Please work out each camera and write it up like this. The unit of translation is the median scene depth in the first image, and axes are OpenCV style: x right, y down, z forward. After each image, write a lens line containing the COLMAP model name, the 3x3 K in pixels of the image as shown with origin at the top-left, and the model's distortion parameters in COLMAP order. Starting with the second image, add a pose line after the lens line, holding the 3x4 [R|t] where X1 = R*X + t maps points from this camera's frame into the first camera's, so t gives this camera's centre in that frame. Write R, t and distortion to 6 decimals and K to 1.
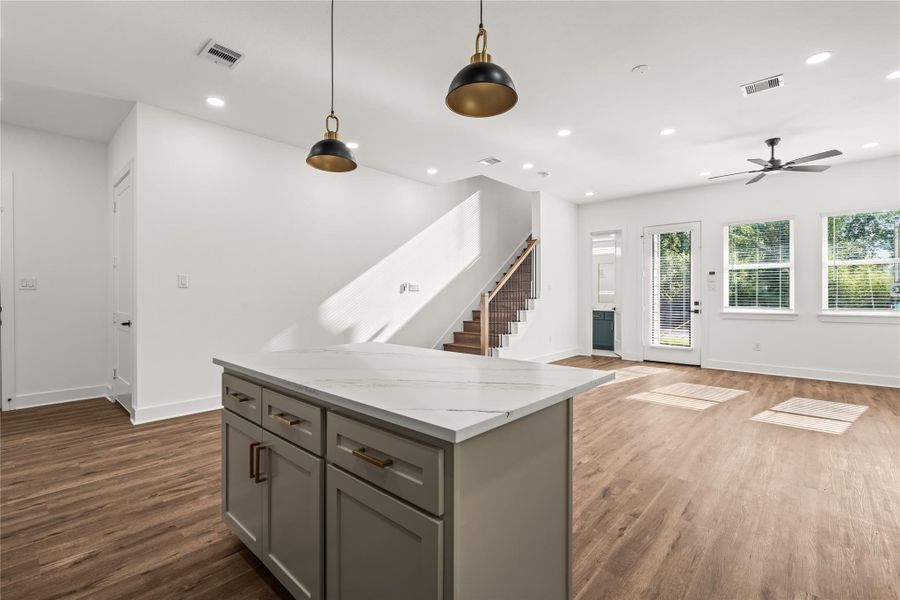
lens RADIAL K [[404.3, 0, 449.2], [0, 404.3, 297.5], [0, 0, 1]] dist [-0.007688, 0.002282]
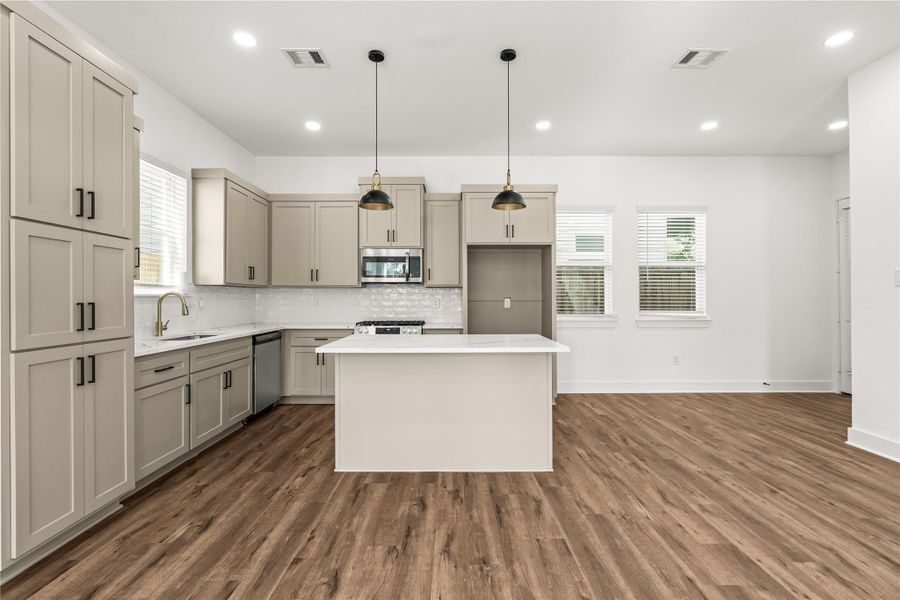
lens RADIAL K [[404.3, 0, 451.1], [0, 404.3, 296.1], [0, 0, 1]] dist [-0.007688, 0.002282]
pose [[-0.738787, -0.001706, -0.673937, 0.271414], [0.000984, 0.999993, -0.003610, -0.003523], [0.673938, -0.003330, -0.738780, 0.631813]]
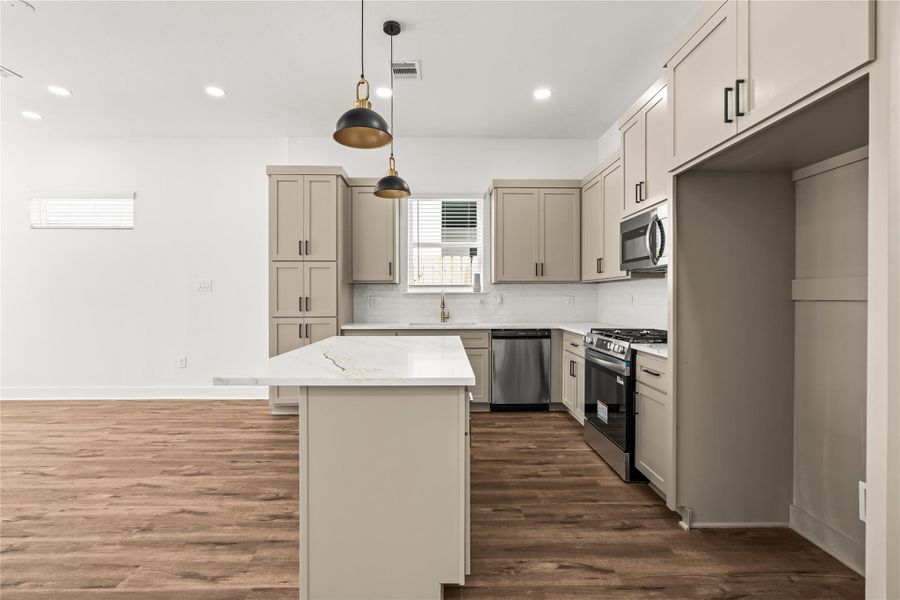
lens RADIAL K [[404.3, 0, 450.3], [0, 404.3, 300.3], [0, 0, 1]] dist [-0.007688, 0.002282]
pose [[-0.687341, -0.005922, 0.726311, -0.338551], [0.002226, 0.999945, 0.010260, -0.000840], [-0.726332, 0.008669, -0.687289, 0.477074]]
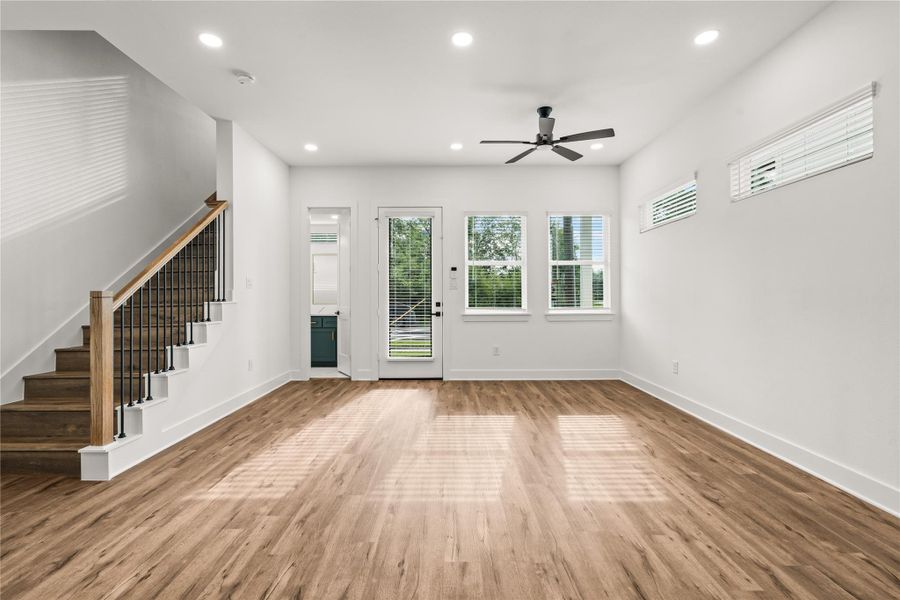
lens RADIAL K [[404.3, 0, 451.4], [0, 404.3, 294.7], [0, 0, 1]] dist [-0.007688, 0.002282]
pose [[0.738641, -0.000463, 0.674099, 0.069408], [0.005407, 0.999972, -0.005238, -0.001252], [-0.674077, 0.007514, 0.738622, 0.381178]]
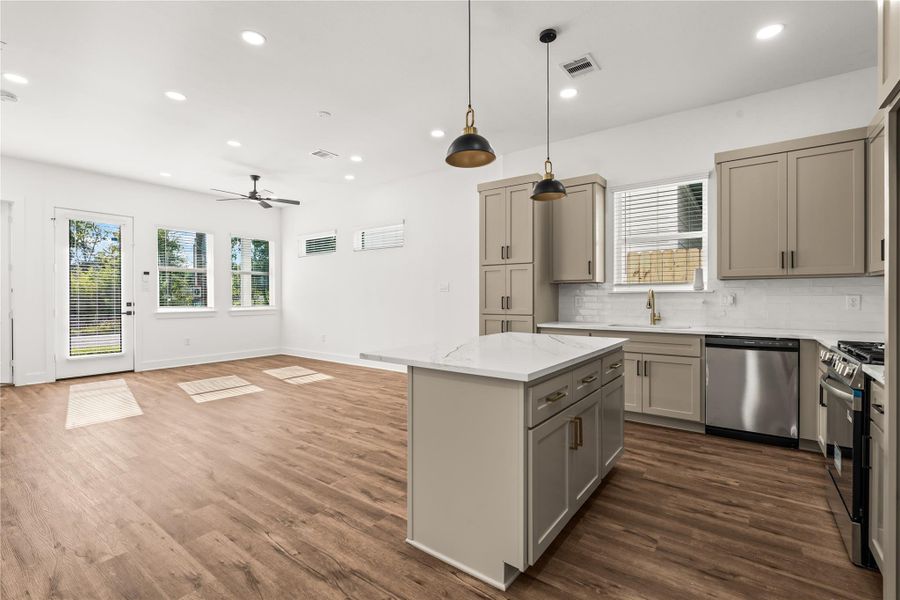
lens RADIAL K [[404.3, 0, 449.9], [0, 404.3, 299.5], [0, 0, 1]] dist [-0.007688, 0.002282]
pose [[-0.101235, -0.006904, 0.994839, -0.413831], [0.004424, 0.999963, 0.007390, -0.000566], [-0.994853, 0.005149, -0.101200, 0.378306]]
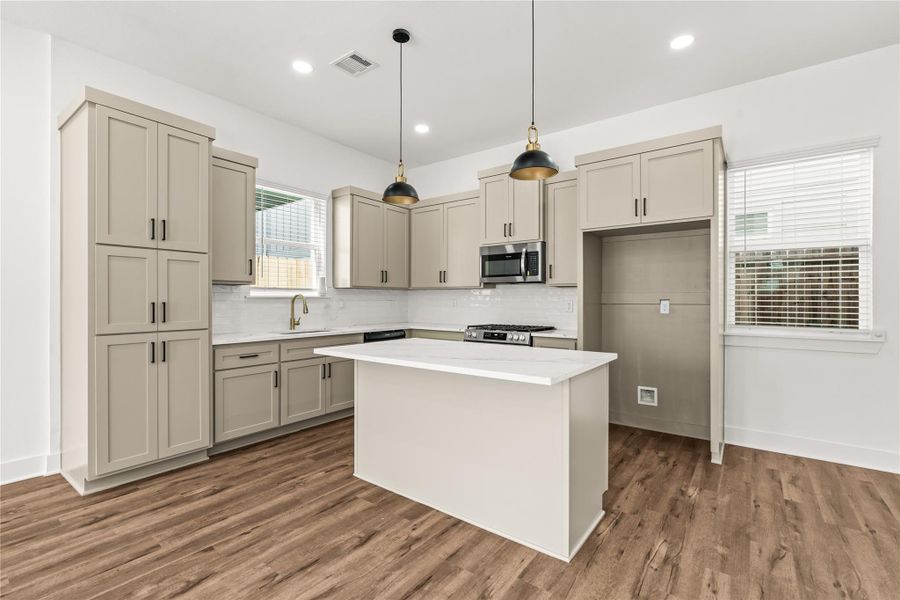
lens RADIAL K [[404.3, 0, 450.1], [0, 404.3, 299.4], [0, 0, 1]] dist [-0.007688, 0.002282]
pose [[-0.995701, -0.001505, -0.092617, 0.005027], [-0.001573, 0.999999, 0.000659, -0.003553], [0.092616, 0.000802, -0.995702, 0.661615]]
